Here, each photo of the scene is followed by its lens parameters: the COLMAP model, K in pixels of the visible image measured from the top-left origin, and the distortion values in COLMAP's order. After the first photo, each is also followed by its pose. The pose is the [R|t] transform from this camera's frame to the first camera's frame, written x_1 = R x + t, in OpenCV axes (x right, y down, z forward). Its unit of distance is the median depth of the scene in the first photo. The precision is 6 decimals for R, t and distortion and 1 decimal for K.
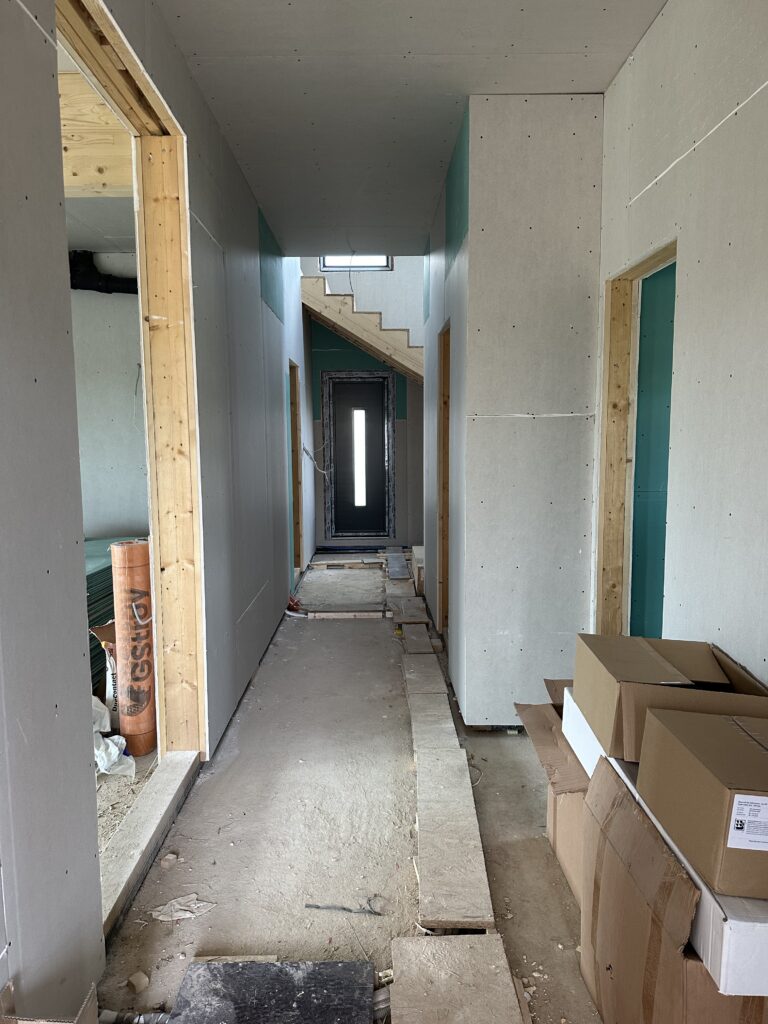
lens RADIAL K [[722.8, 0, 384.1], [0, 722.8, 515.3], [0, 0, 1]] dist [0.000166, -0.000023]
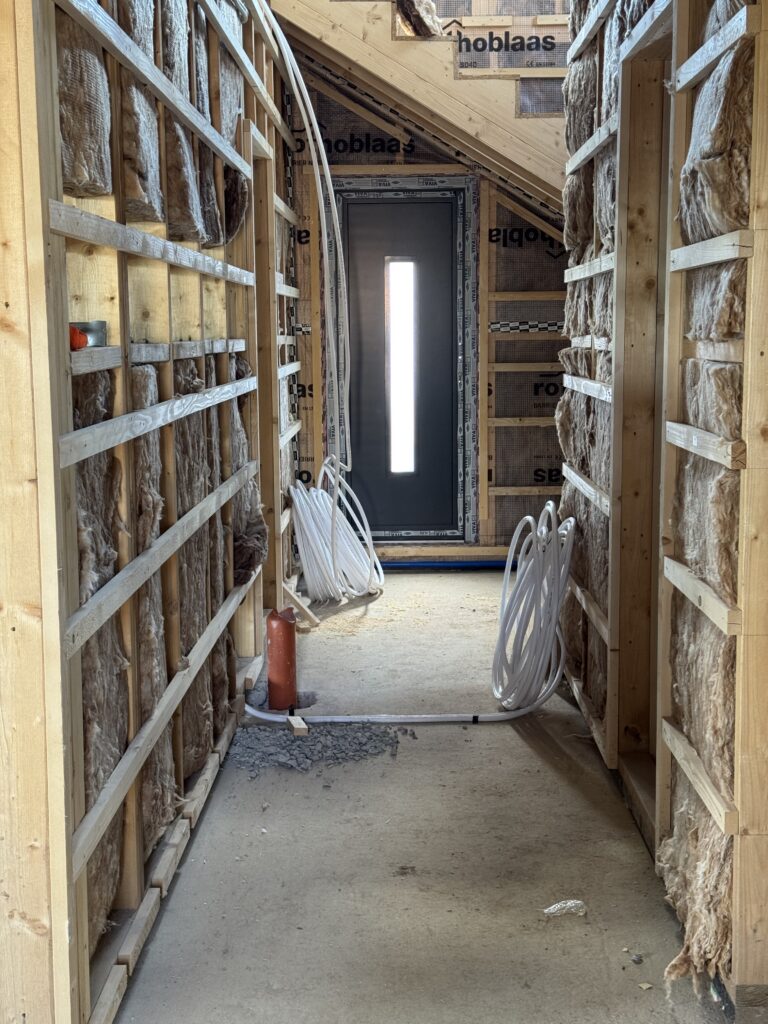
lens RADIAL K [[1428.6, 0, 383.8], [0, 1428.6, 511.3], [0, 0, 1]] dist [0.022088, 0.000000]
pose [[0.999734, -0.000184, -0.023070, -0.060079], [0.000454, 0.999932, 0.011666, 0.002711], [0.023066, -0.011673, 0.999666, 0.231944]]
